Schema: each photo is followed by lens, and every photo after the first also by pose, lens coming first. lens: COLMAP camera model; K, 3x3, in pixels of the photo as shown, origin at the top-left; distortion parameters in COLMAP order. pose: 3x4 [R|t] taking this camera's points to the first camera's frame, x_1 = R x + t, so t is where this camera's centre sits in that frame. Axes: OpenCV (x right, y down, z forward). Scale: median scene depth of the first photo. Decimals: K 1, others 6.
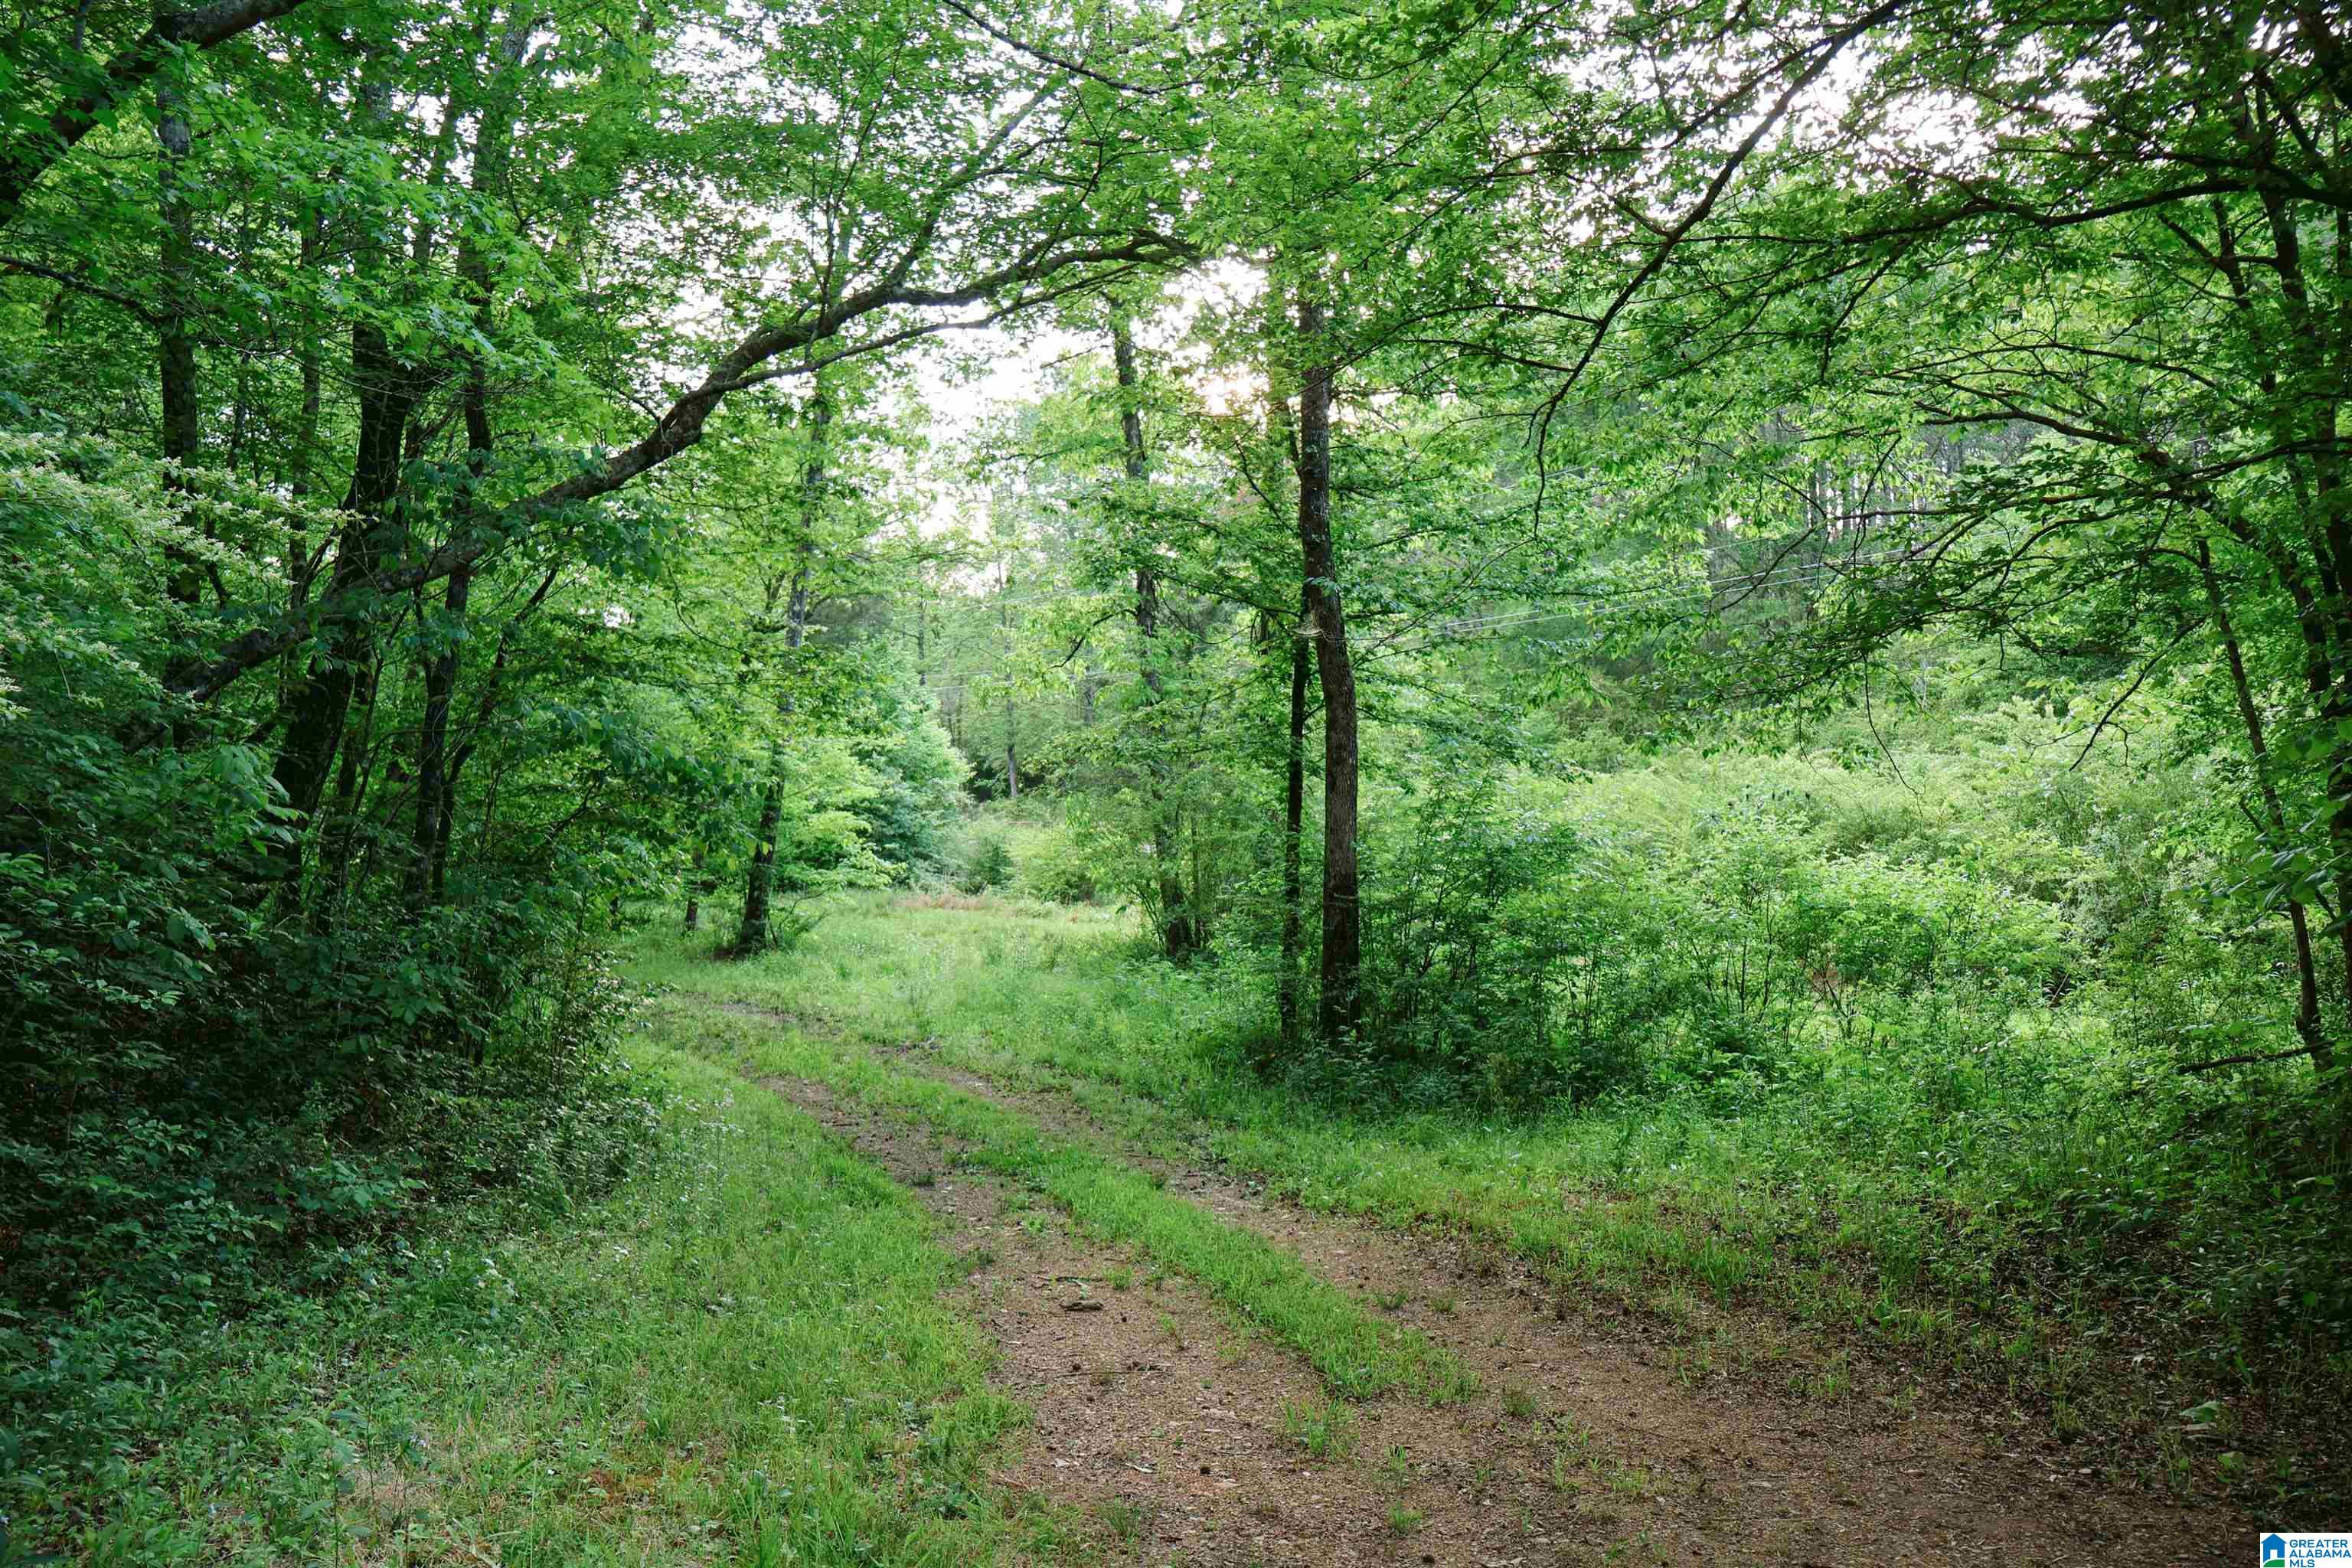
lens RADIAL K [[1943.1, 0, 1174.7], [0, 1943.1, 785.2], [0, 0, 1]] dist [0.014979, 0.001958]
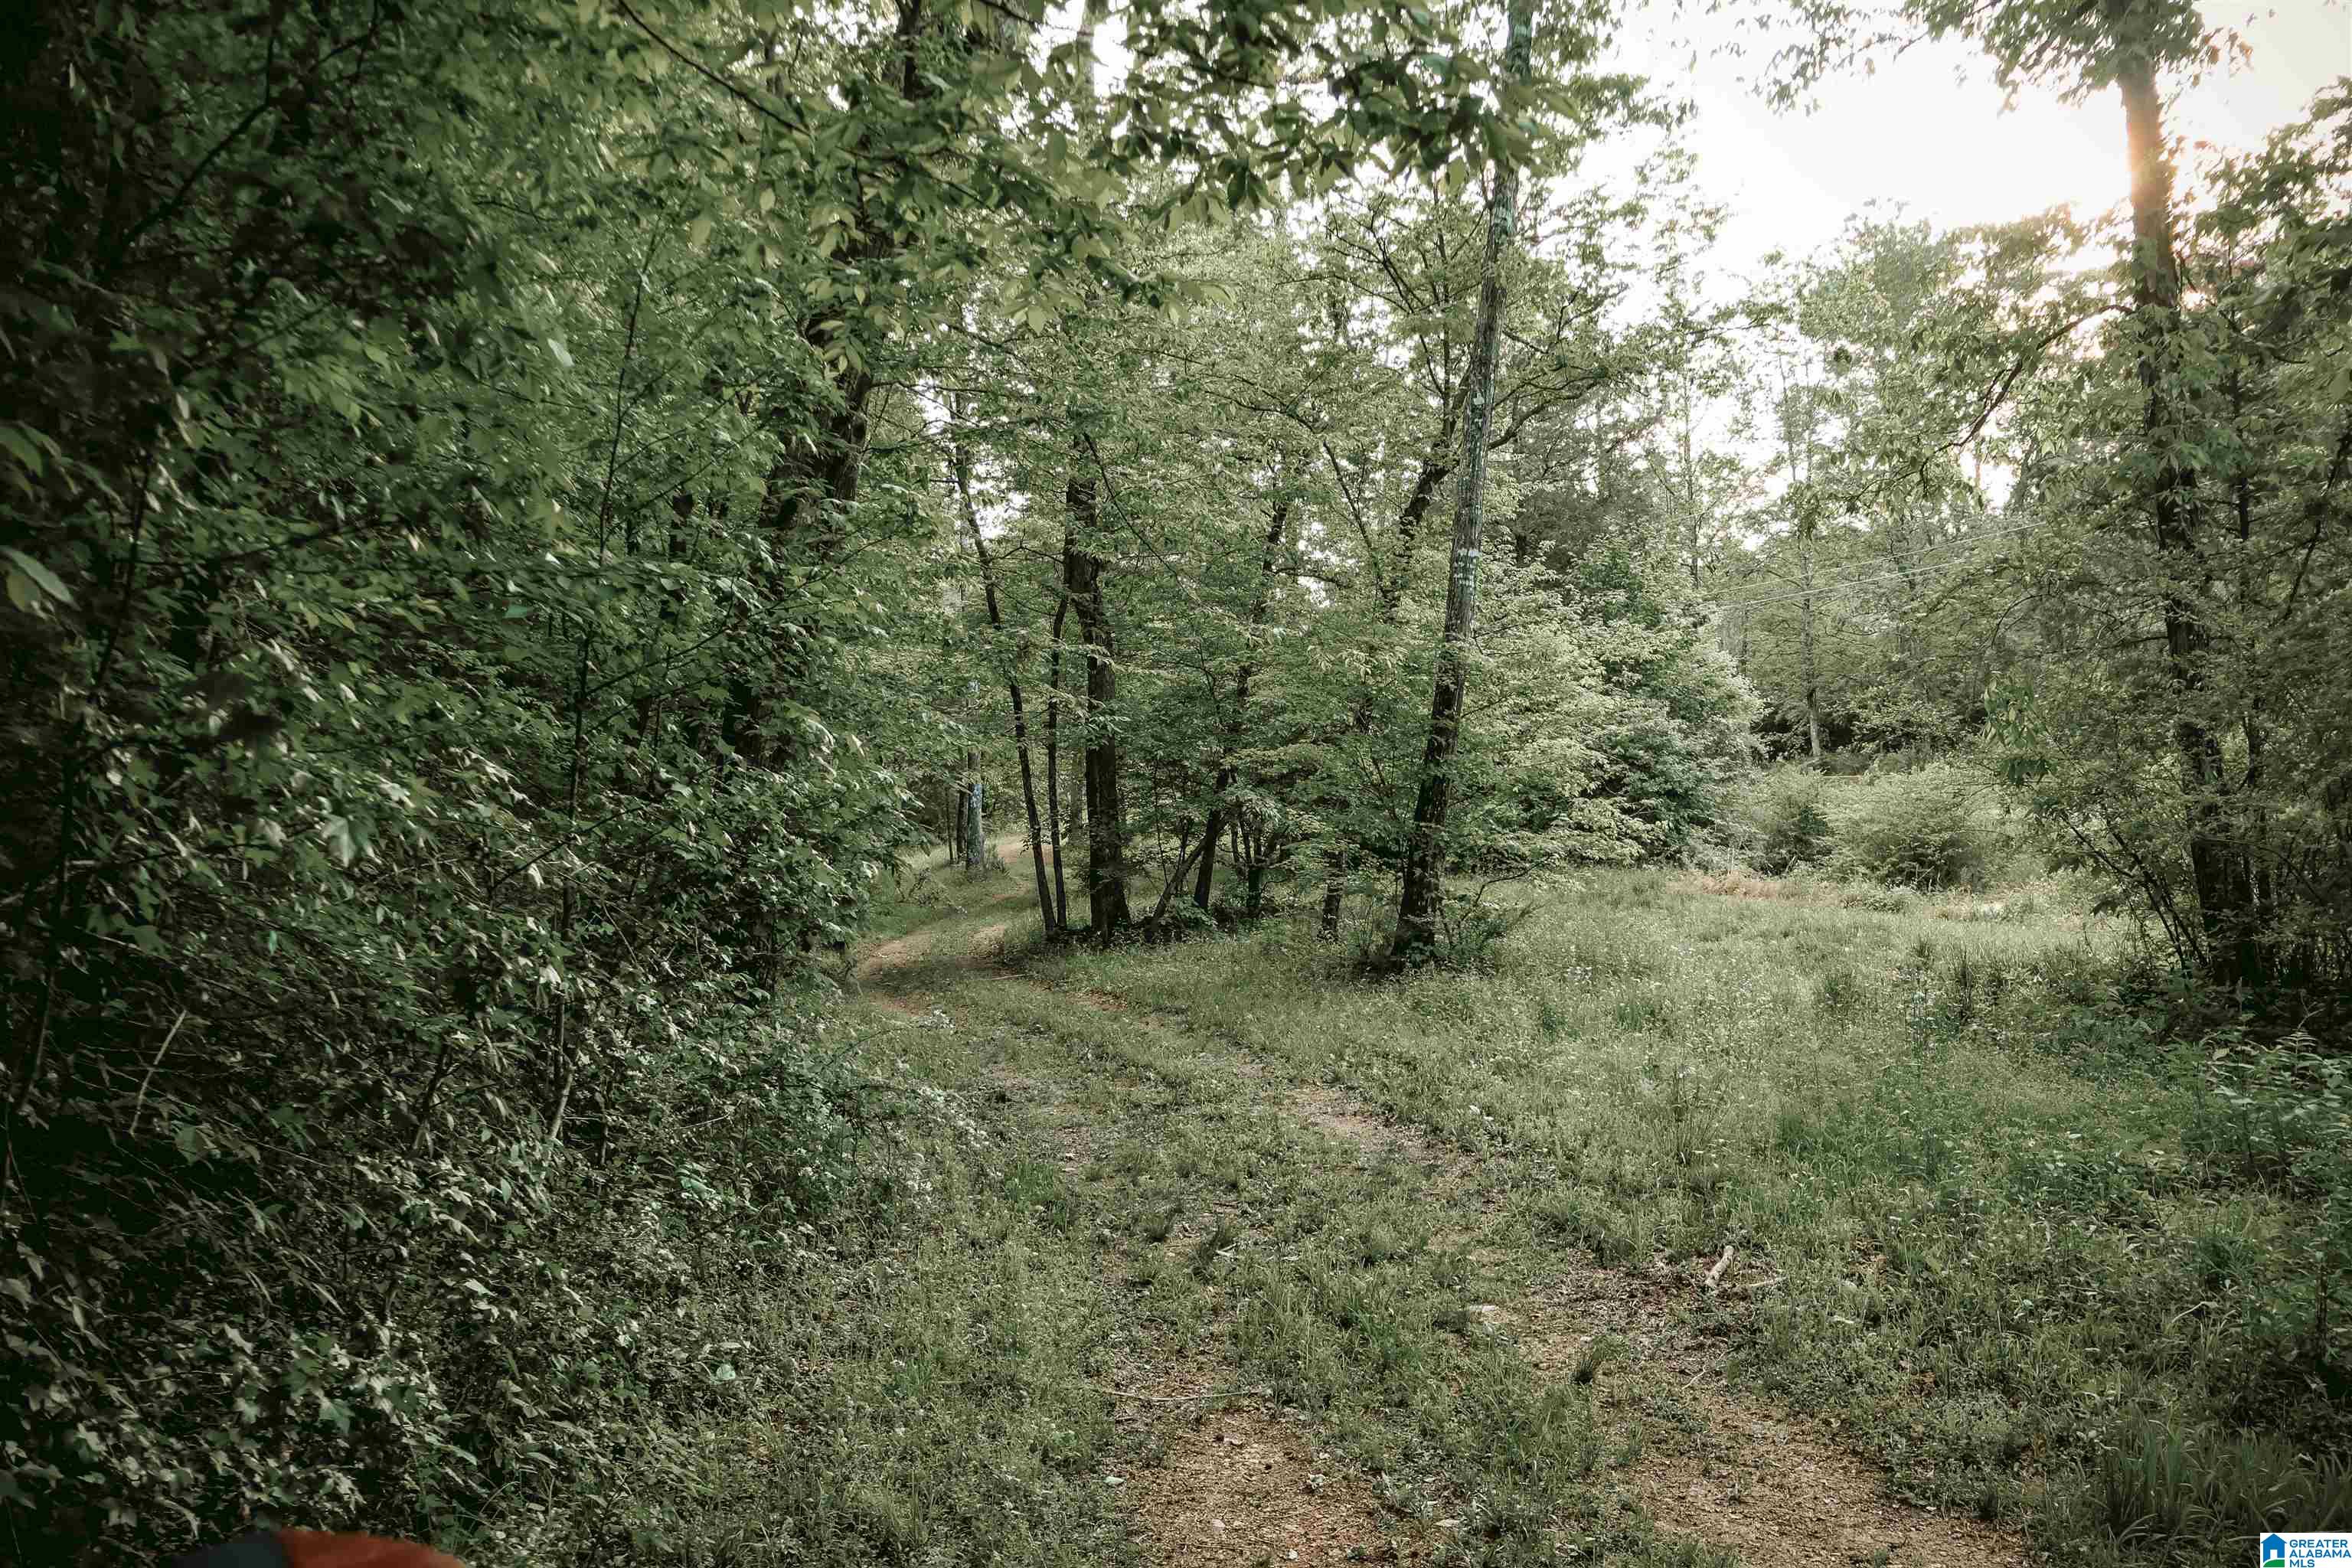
lens RADIAL K [[1943.1, 0, 1171.3], [0, 1943.1, 783.4], [0, 0, 1]] dist [0.014979, 0.001958]
pose [[0.923172, -0.010714, -0.384239, -0.039422], [0.014831, 0.999860, 0.007752, 0.016732], [0.384102, -0.012855, 0.923201, 0.308049]]
